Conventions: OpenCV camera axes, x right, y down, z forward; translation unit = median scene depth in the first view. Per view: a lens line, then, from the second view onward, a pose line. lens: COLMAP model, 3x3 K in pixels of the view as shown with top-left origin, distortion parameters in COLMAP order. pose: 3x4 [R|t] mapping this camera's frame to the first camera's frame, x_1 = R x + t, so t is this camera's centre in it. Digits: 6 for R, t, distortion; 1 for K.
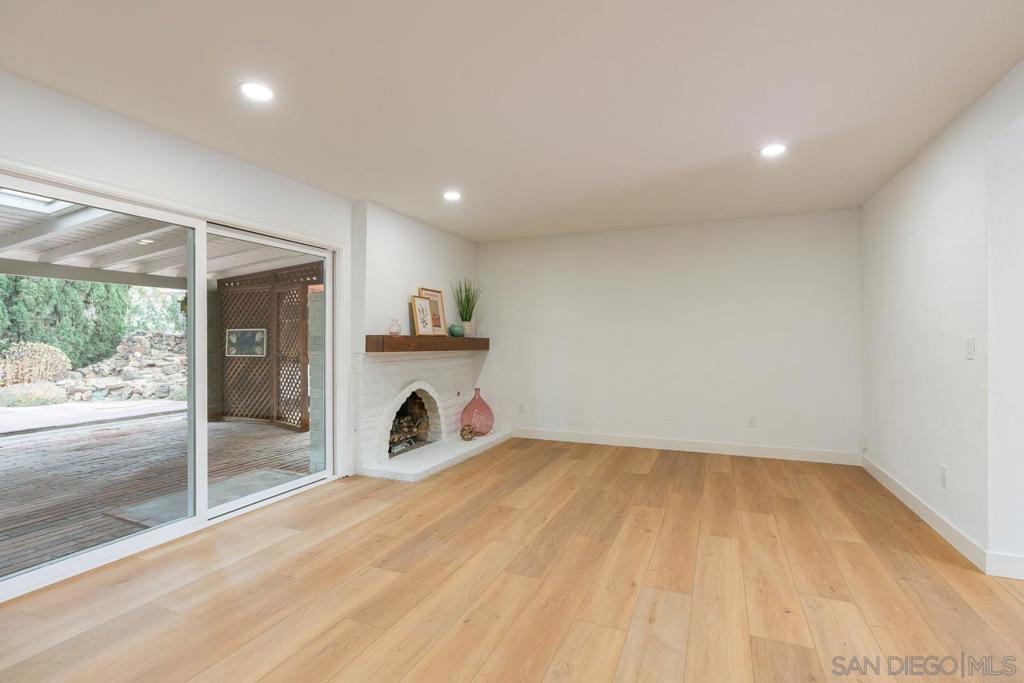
lens RADIAL K [[476.7, 0, 514.3], [0, 476.7, 340.7], [0, 0, 1]] dist [0.000344, 0.000484]
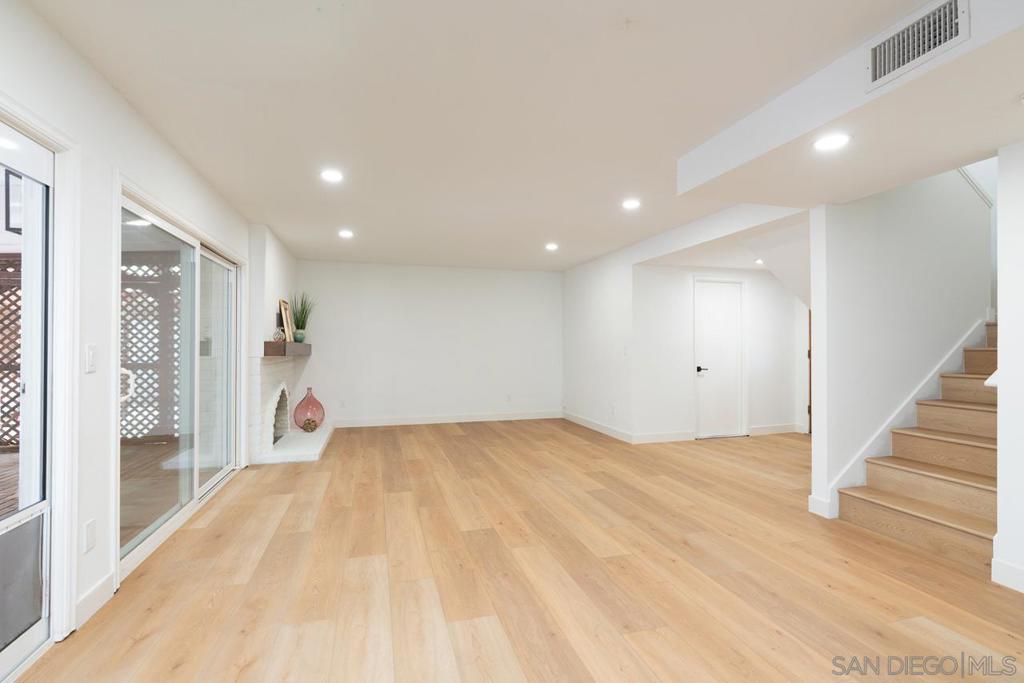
lens RADIAL K [[476.7, 0, 514.3], [0, 476.7, 340.7], [0, 0, 1]] dist [0.000344, 0.000484]
pose [[0.770594, 0.008655, 0.637267, -0.824609], [-0.002015, 0.999936, -0.011144, -0.002954], [-0.637323, 0.007303, 0.770562, -0.387189]]
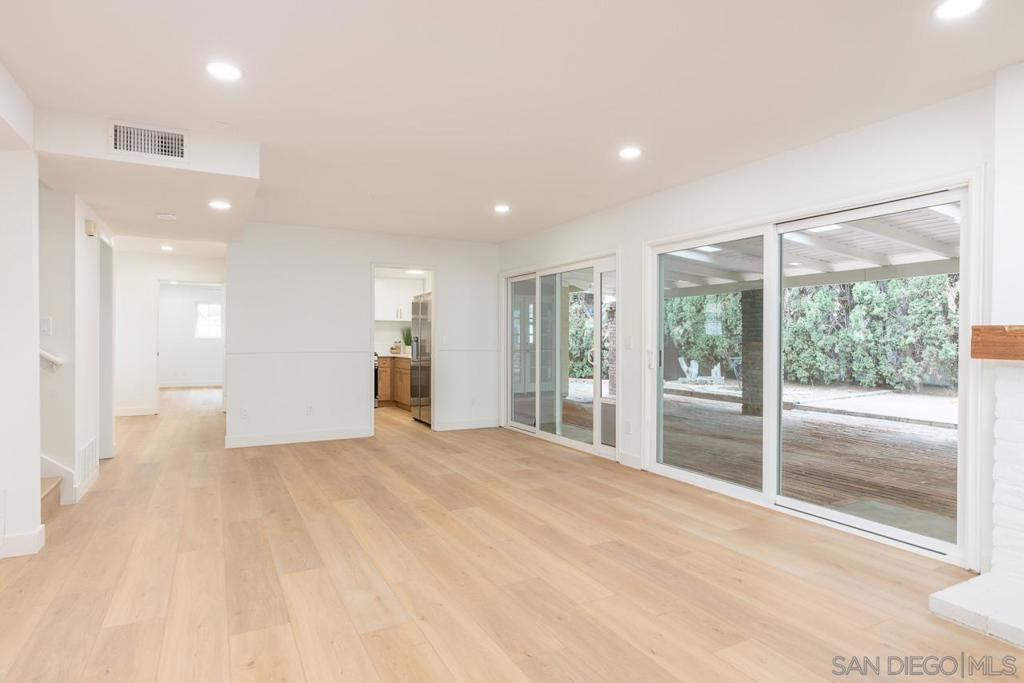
lens RADIAL K [[558.5, 0, 512.0], [0, 558.5, 341.5], [0, 0, 1]] dist [0.001281, 0.000146]
pose [[-0.623991, 0.006292, -0.781406, 0.735448], [-0.001090, 0.999960, 0.008922, 0.000146], [0.781431, 0.006419, -0.623959, 1.376913]]
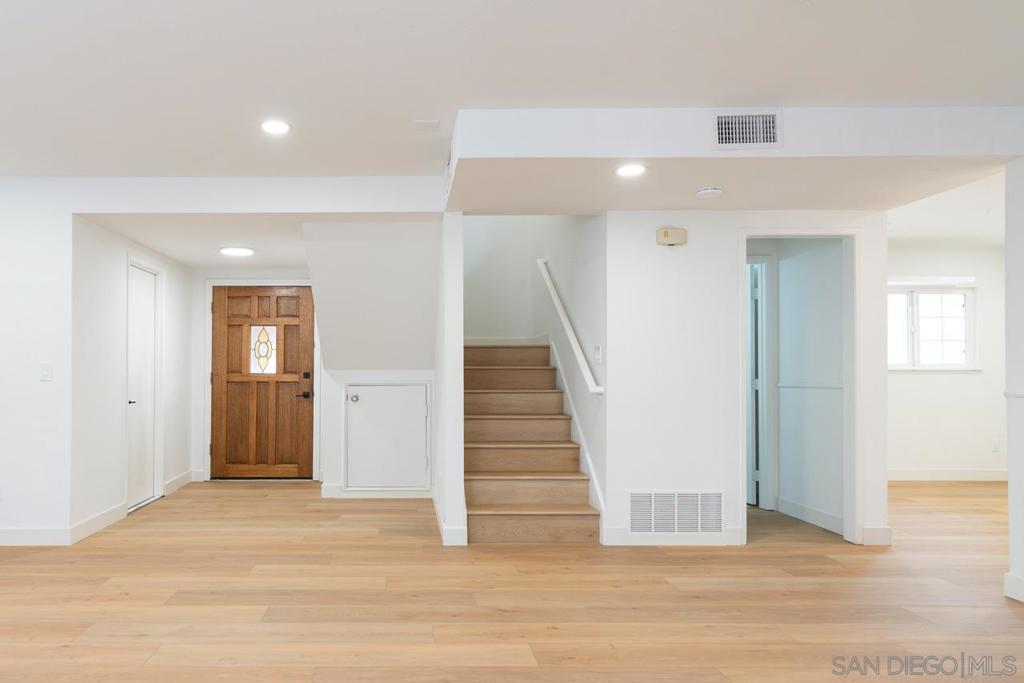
lens RADIAL K [[668.1, 0, 400.6], [0, 668.1, 369.4], [0, 0, 1]] dist [-0.001557, -0.000780]
pose [[-0.395249, 0.009037, 0.918530, -0.846353], [0.000743, 0.999954, -0.009519, 0.024251], [-0.918574, -0.003080, -0.395237, 0.726060]]
